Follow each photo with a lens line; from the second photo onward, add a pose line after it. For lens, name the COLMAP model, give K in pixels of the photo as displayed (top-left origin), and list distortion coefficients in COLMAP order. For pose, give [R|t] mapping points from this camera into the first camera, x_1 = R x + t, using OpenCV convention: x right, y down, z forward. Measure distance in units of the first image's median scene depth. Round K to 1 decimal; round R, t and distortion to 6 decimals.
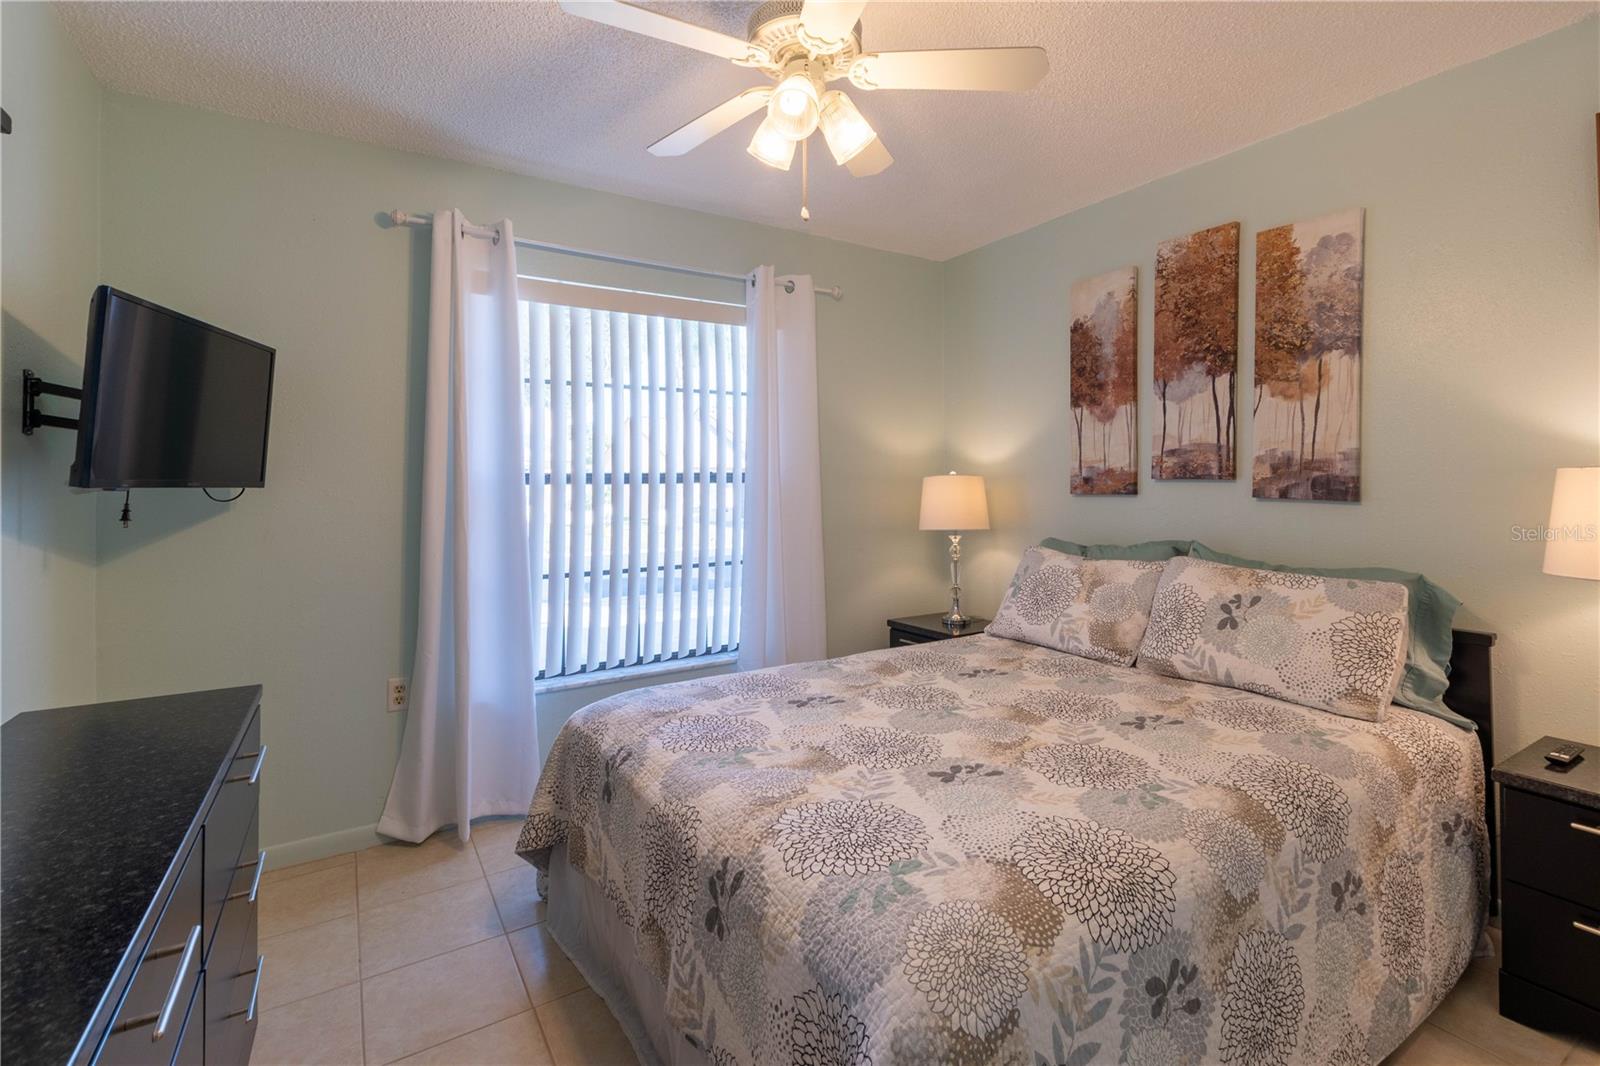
lens RADIAL K [[714.1, 0, 800.8], [0, 714.1, 474.5], [0, 0, 1]] dist [-0.000616, -0.000137]
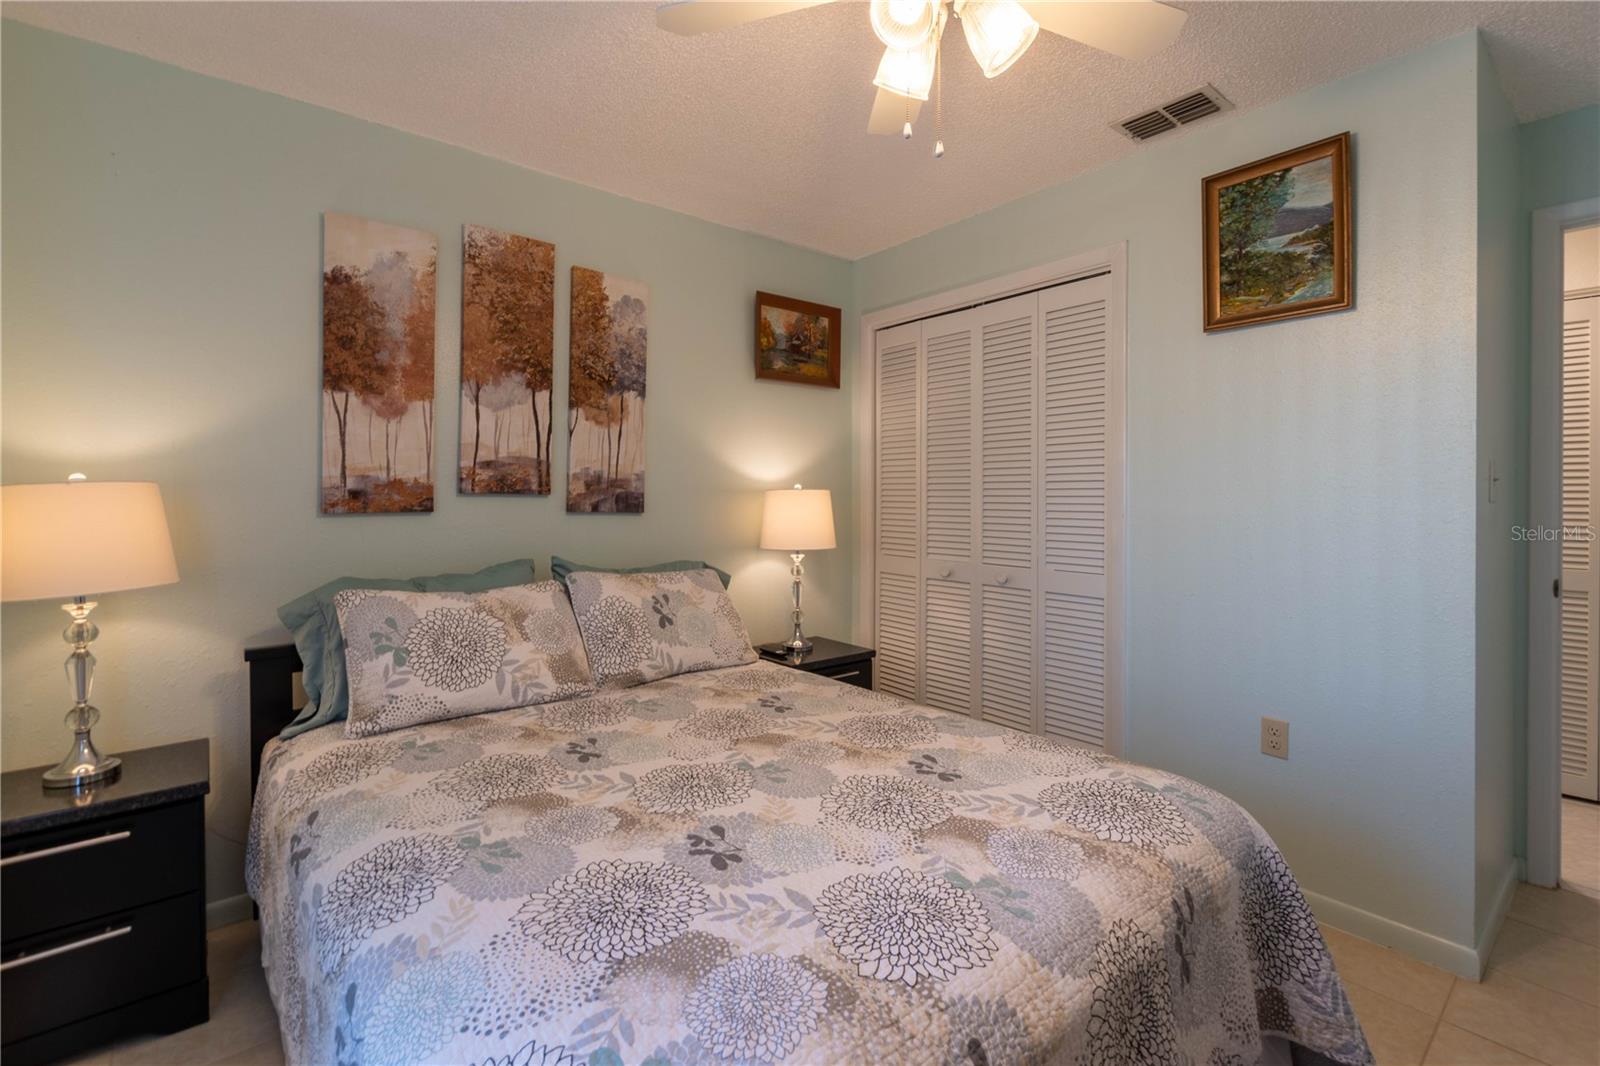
lens RADIAL K [[713.2, 0, 801.4], [0, 713.2, 502.4], [0, 0, 1]] dist [0.001757, -0.000217]
pose [[-0.135583, -0.000248, 0.990766, -0.456111], [-0.009703, 0.999952, -0.001078, 0.015413], [-0.990718, -0.009759, -0.135579, 0.774502]]
